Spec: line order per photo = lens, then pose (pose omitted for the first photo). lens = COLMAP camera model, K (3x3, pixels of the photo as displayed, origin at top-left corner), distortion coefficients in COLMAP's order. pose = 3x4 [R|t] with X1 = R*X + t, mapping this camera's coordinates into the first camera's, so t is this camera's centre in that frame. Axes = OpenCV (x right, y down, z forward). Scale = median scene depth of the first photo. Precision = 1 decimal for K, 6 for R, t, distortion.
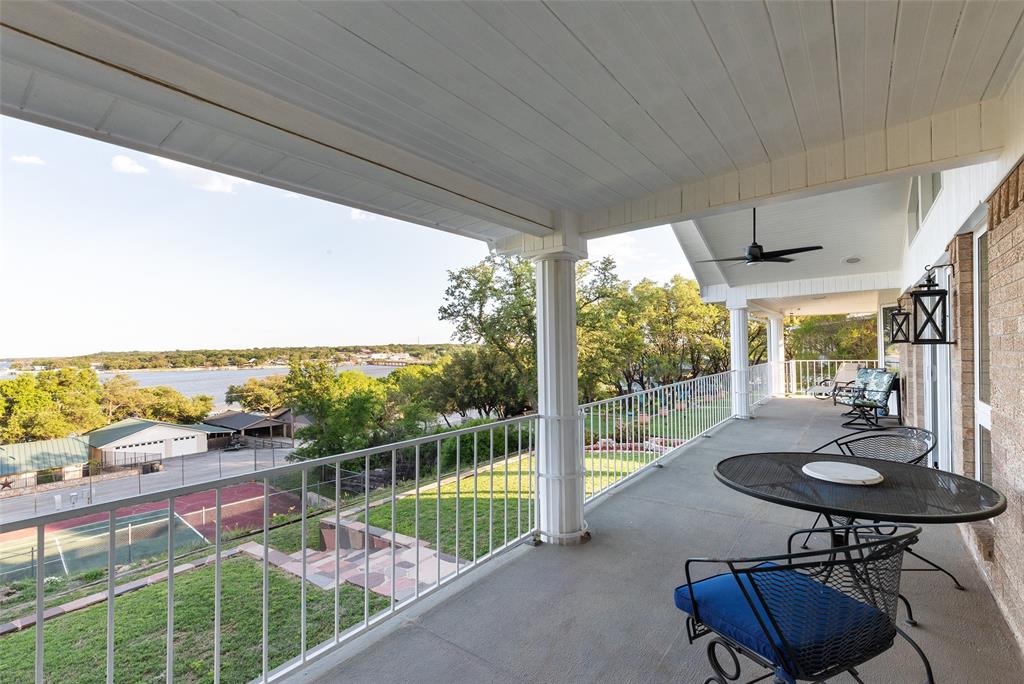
lens RADIAL K [[464.6, 0, 519.6], [0, 464.6, 341.0], [0, 0, 1]] dist [0.004621, -0.000944]
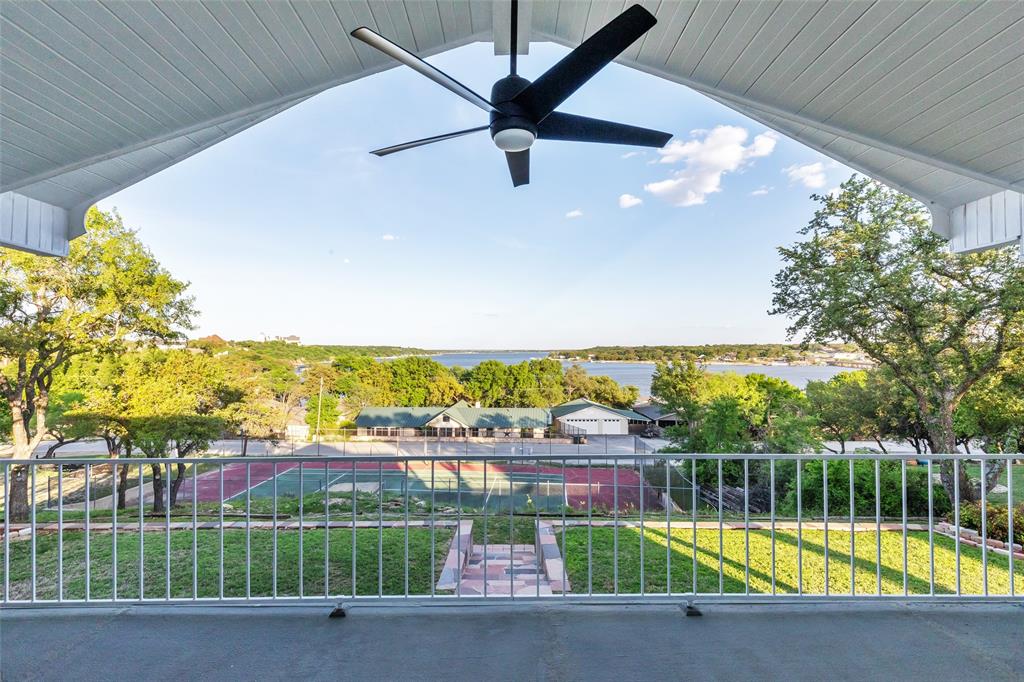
lens RADIAL K [[464.6, 0, 526.3], [0, 464.6, 341.4], [0, 0, 1]] dist [0.004621, -0.000944]
pose [[0.594580, 0.005636, -0.804017, 0.122995], [0.000838, 0.999971, 0.007629, -0.003766], [0.804036, -0.005210, 0.594557, 0.131454]]
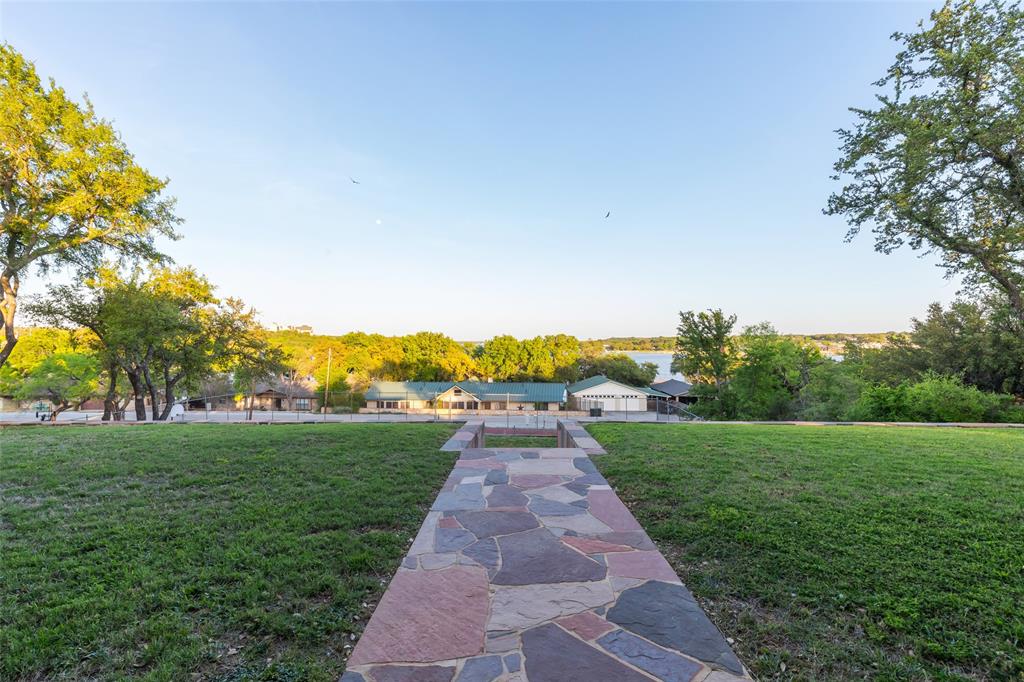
lens RADIAL K [[464.6, 0, 525.9], [0, 464.6, 355.0], [0, 0, 1]] dist [0.004621, -0.000944]
pose [[0.571950, 0.024899, -0.819911, 0.079743], [0.001250, 0.999512, 0.031224, 0.080732], [0.820288, -0.018883, 0.571639, 0.157329]]
